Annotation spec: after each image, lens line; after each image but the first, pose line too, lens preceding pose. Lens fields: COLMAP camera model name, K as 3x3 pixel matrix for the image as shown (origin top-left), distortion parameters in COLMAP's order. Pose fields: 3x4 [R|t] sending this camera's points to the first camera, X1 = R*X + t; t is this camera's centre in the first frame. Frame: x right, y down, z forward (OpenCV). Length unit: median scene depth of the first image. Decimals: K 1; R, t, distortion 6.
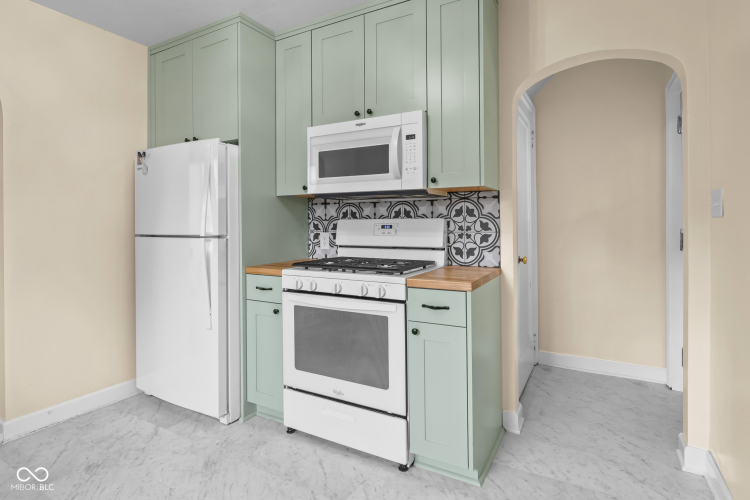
lens RADIAL K [[405.7, 0, 367.3], [0, 405.7, 220.7], [0, 0, 1]] dist [-0.009615, 0.002965]
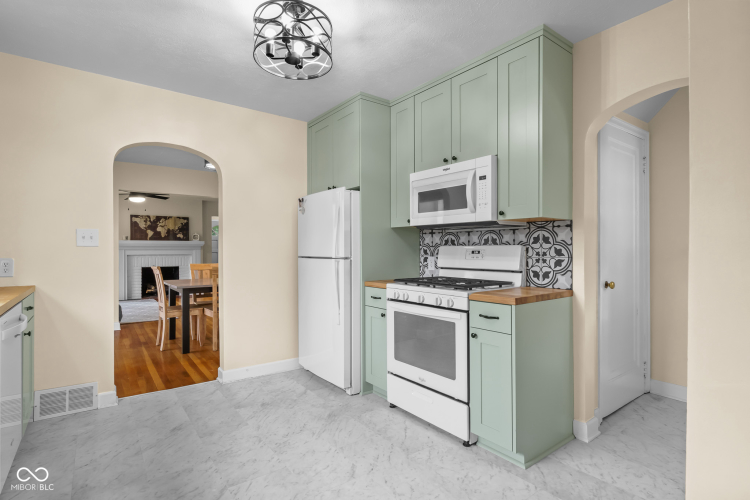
lens RADIAL K [[380.4, 0, 375.3], [0, 380.4, 250.7], [0, 0, 1]] dist [0.004699, -0.000259]
pose [[0.923318, 0.005995, -0.383990, 0.222451], [-0.001945, 0.999938, 0.010935, -0.000848], [0.384032, -0.009350, 0.923272, -0.155430]]
